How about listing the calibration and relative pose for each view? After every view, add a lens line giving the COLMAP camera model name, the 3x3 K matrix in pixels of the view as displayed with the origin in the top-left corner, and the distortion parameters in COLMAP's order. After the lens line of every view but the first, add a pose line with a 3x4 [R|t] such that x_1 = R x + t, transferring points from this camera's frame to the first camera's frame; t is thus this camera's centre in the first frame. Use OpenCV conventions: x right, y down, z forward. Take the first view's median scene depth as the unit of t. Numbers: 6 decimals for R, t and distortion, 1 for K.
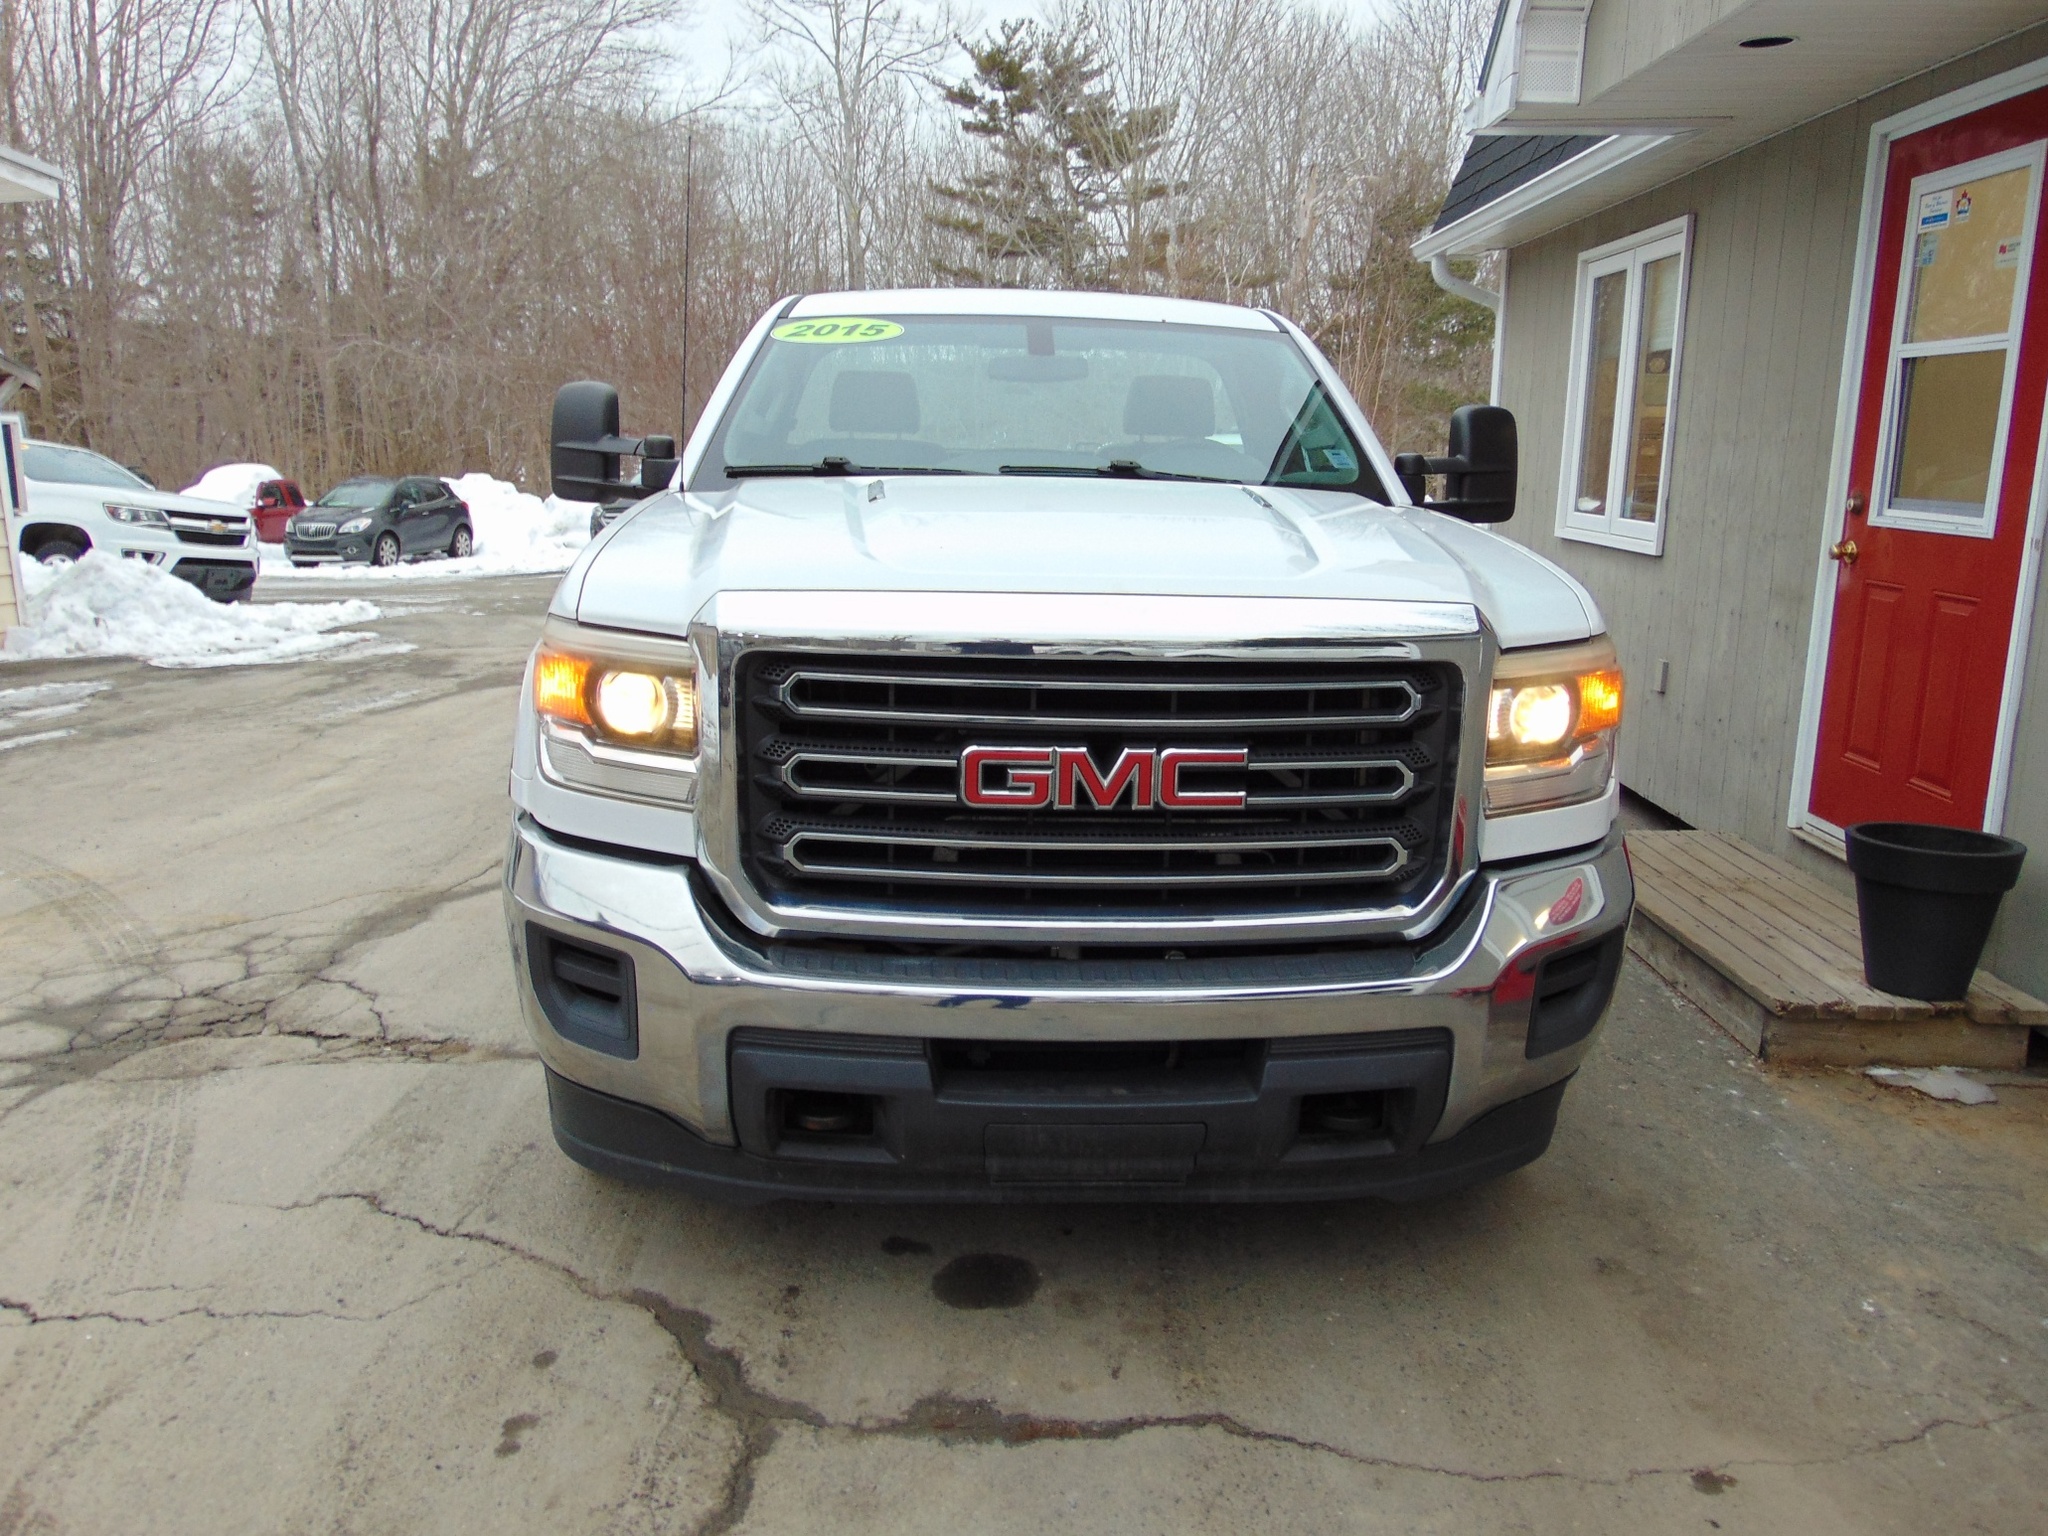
lens RADIAL K [[1536.9, 0, 1030.0], [0, 1536.9, 765.4], [0, 0, 1]] dist [-0.025644, 0.061130]
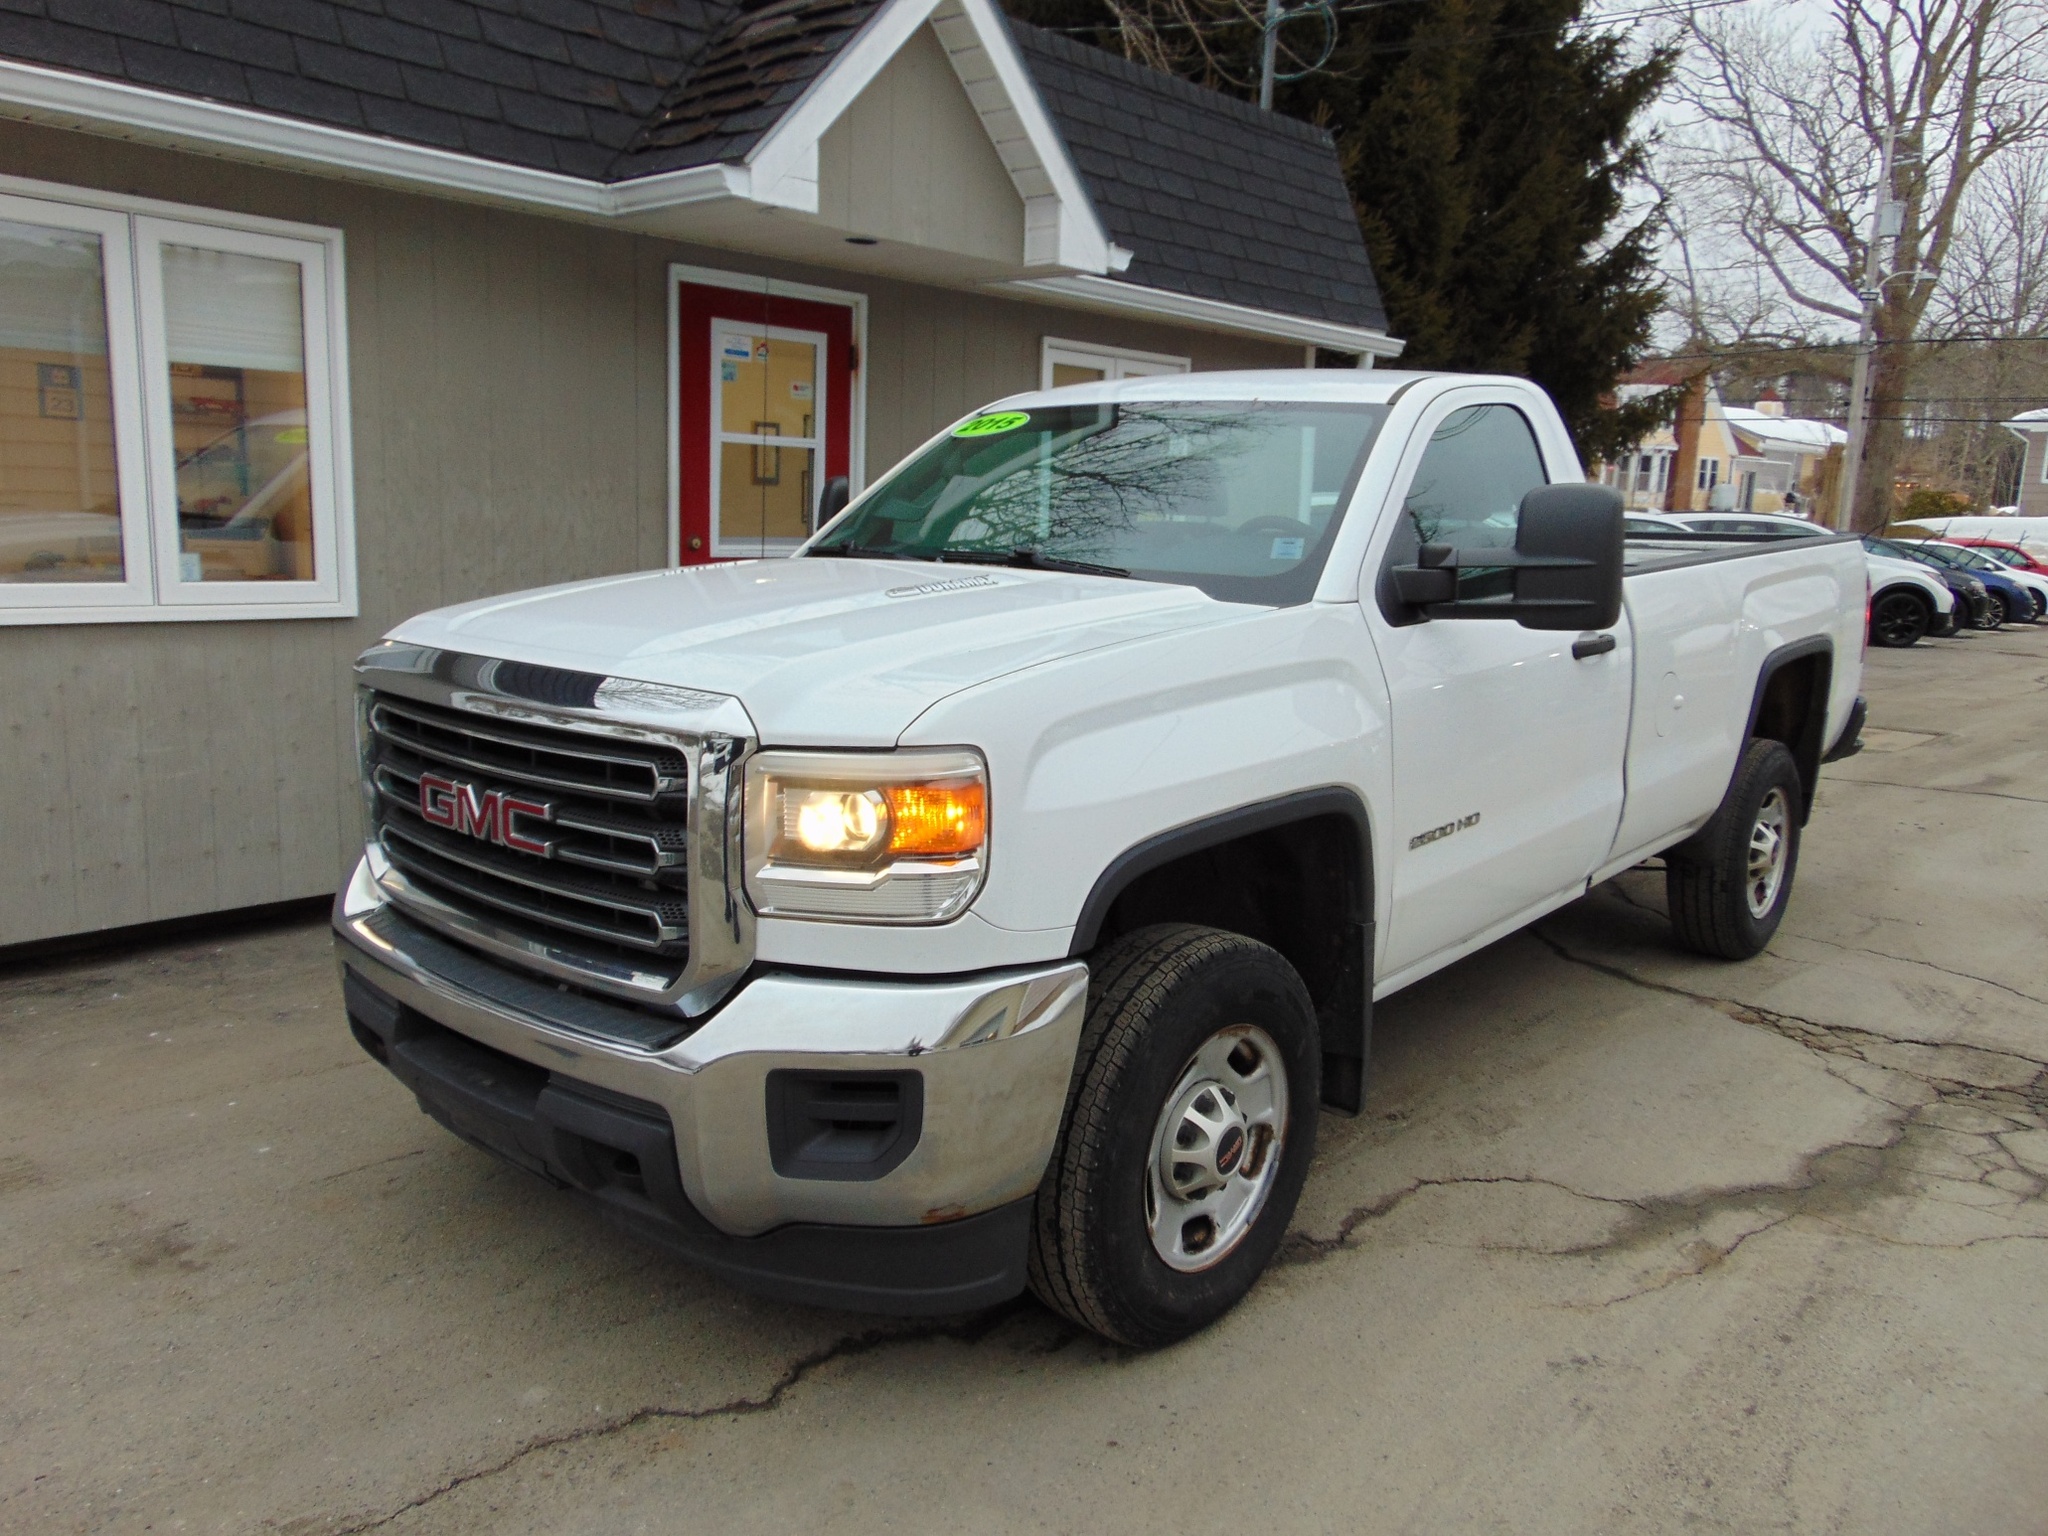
lens RADIAL K [[1536.9, 0, 1030.0], [0, 1536.9, 765.4], [0, 0, 1]] dist [-0.025644, 0.061130]
pose [[-0.748118, -0.143433, 0.647878, -0.728925], [0.100423, 0.940640, 0.324208, -0.483771], [-0.655922, 0.307608, -0.689306, 2.201837]]
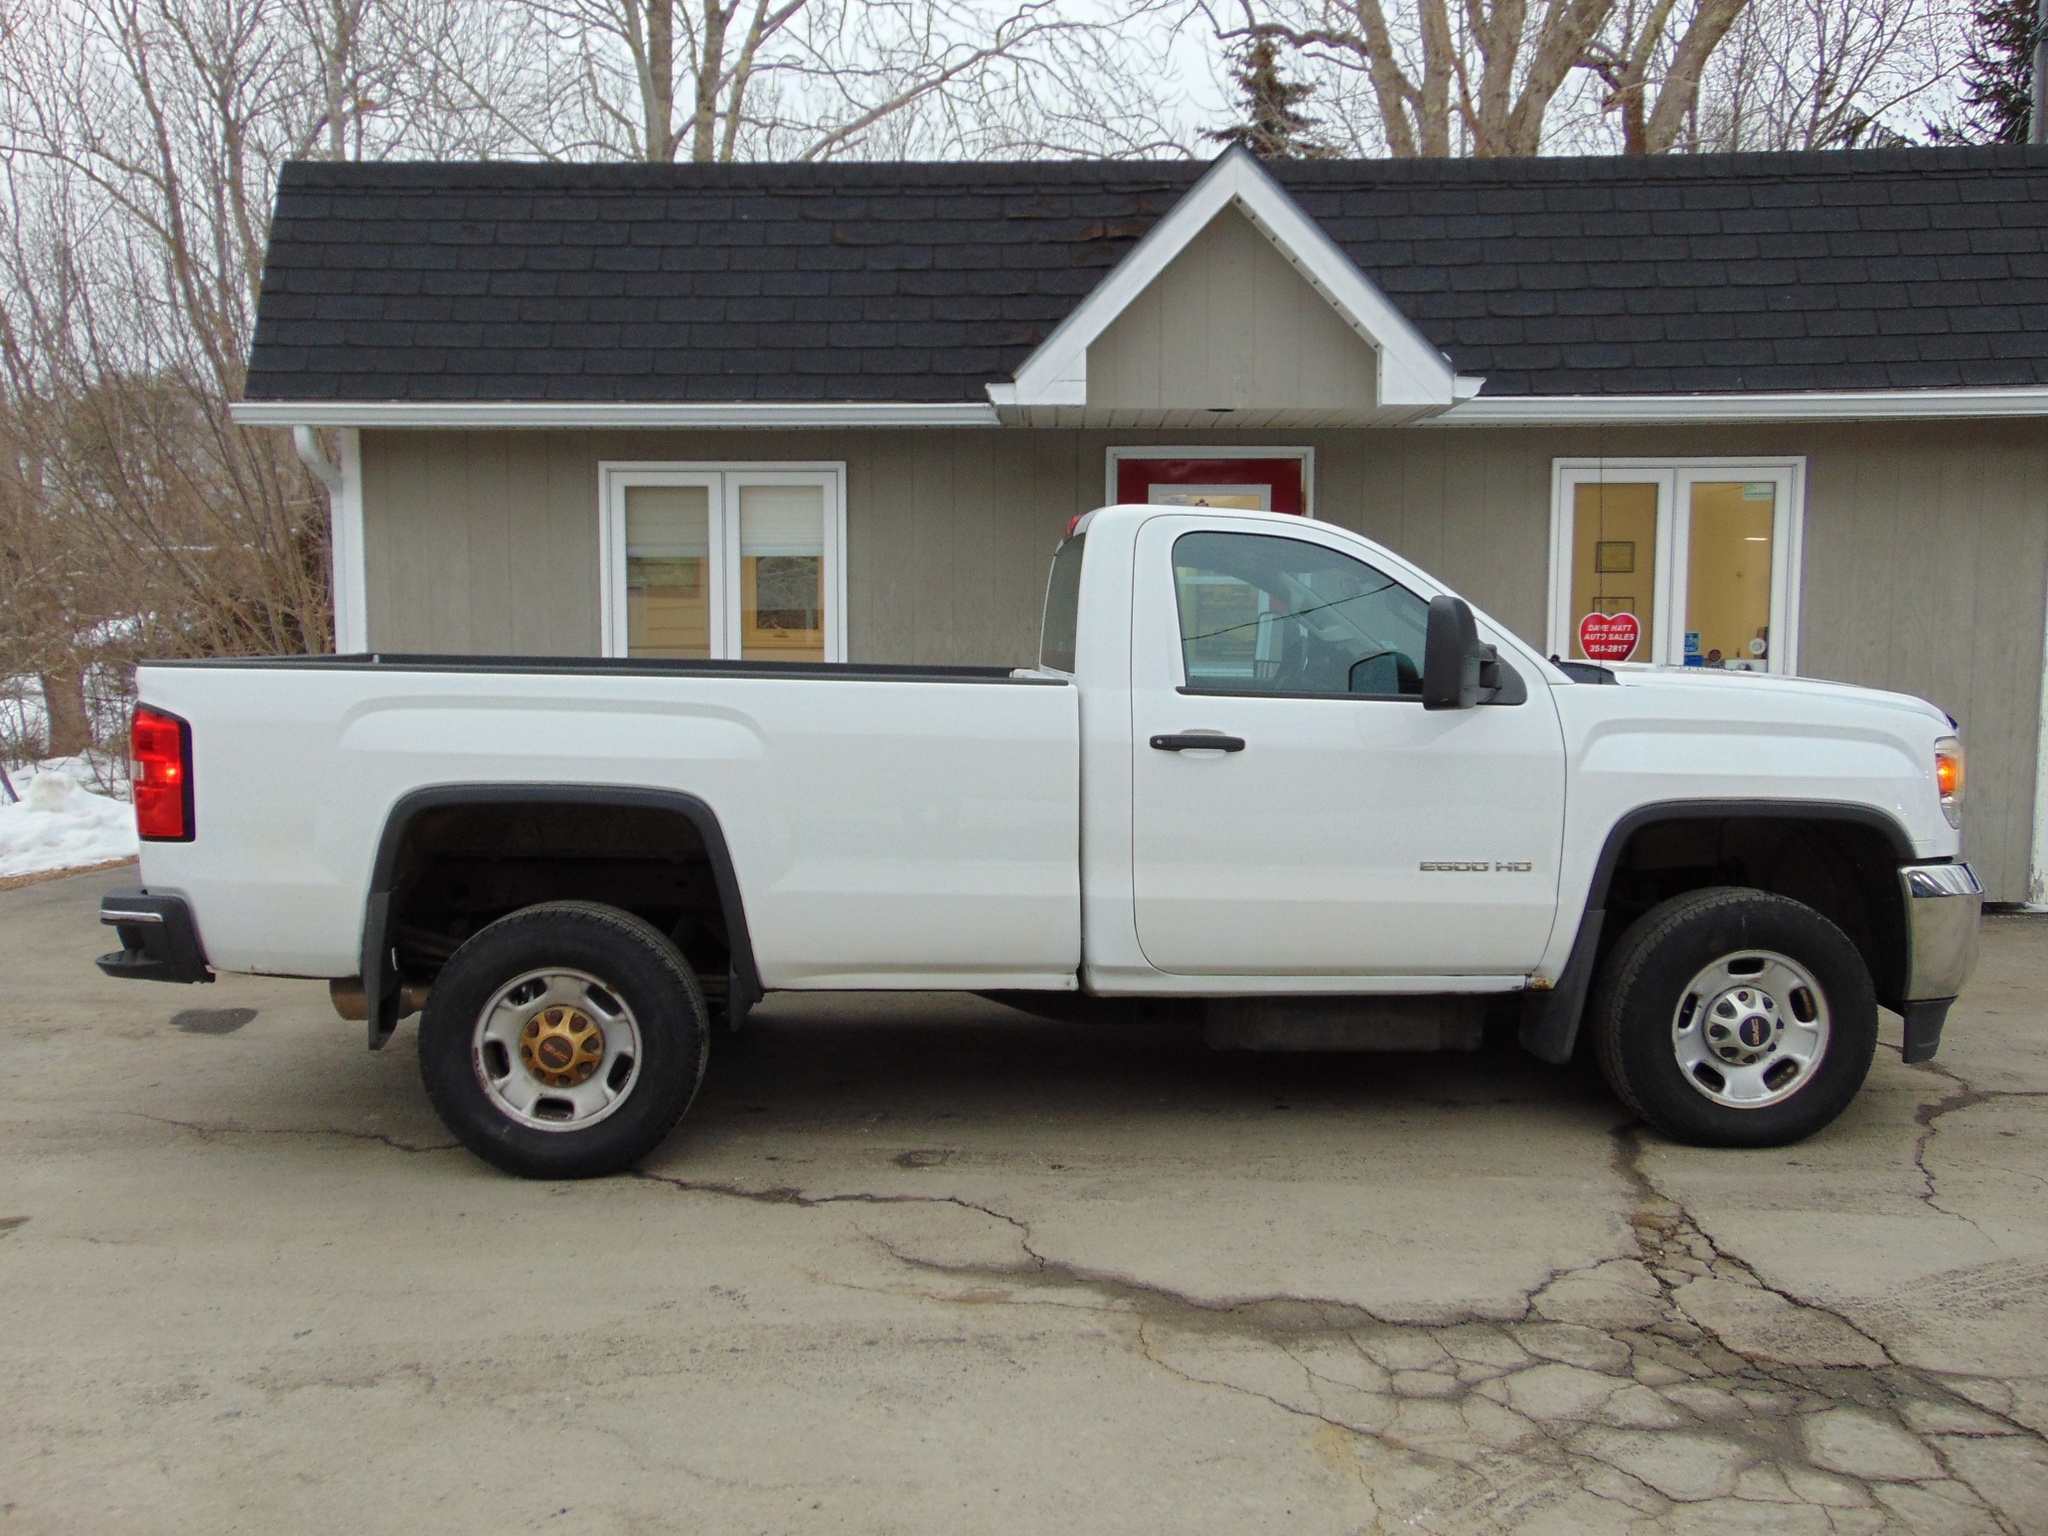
lens RADIAL K [[1529.1, 0, 1024.0], [0, 1529.1, 768.0], [0, 0, 1]] dist [-0.013974, 0.042517]
pose [[0.007446, -0.107262, 0.994203, -1.391380], [0.209708, 0.972289, 0.103328, -0.315354], [-0.977736, 0.207723, 0.029733, 1.324002]]
